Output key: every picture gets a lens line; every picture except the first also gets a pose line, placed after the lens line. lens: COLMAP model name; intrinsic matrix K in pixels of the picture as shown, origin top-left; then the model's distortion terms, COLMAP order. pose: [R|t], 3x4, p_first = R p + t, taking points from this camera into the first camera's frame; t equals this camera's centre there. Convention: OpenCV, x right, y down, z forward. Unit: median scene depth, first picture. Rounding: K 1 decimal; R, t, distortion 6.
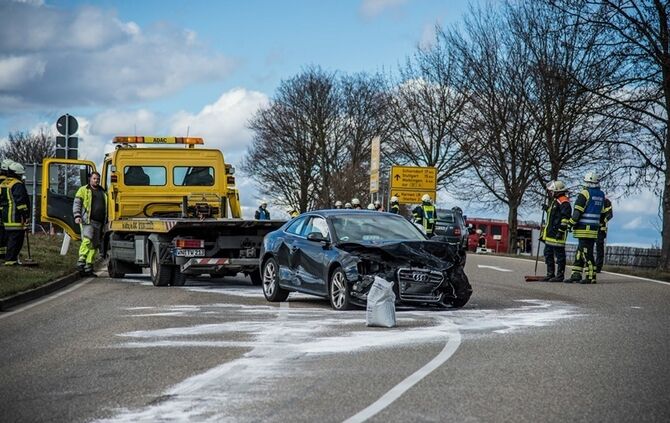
lens RADIAL K [[2234.0, 0, 335.0], [0, 2234.0, 211.5], [0, 0, 1]] dist [1.248223, -0.201673]
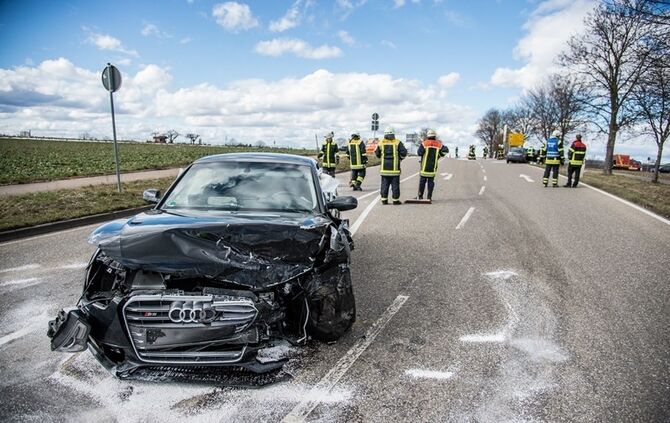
lens RADIAL K [[461.8, 0, 337.2], [0, 461.8, 218.7], [0, 0, 1]] dist [-0.107934, 0.061097]
pose [[0.933408, 0.050281, -0.355275, 0.042205], [0.004804, 0.988293, 0.152491, -0.001038], [0.358784, -0.144043, 0.922240, 0.411805]]
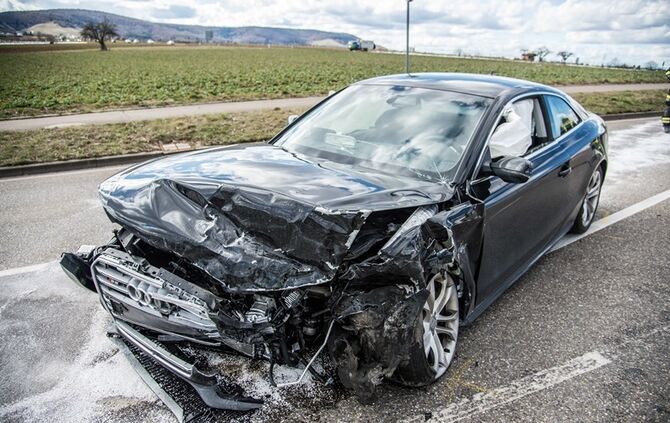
lens RADIAL K [[461.8, 0, 337.2], [0, 461.8, 218.7], [0, 0, 1]] dist [-0.107934, 0.061097]
pose [[0.425133, 0.289305, -0.857651, 0.044838], [-0.001913, 0.947828, 0.318776, -0.001163], [0.905129, -0.133882, 0.403506, 0.432836]]
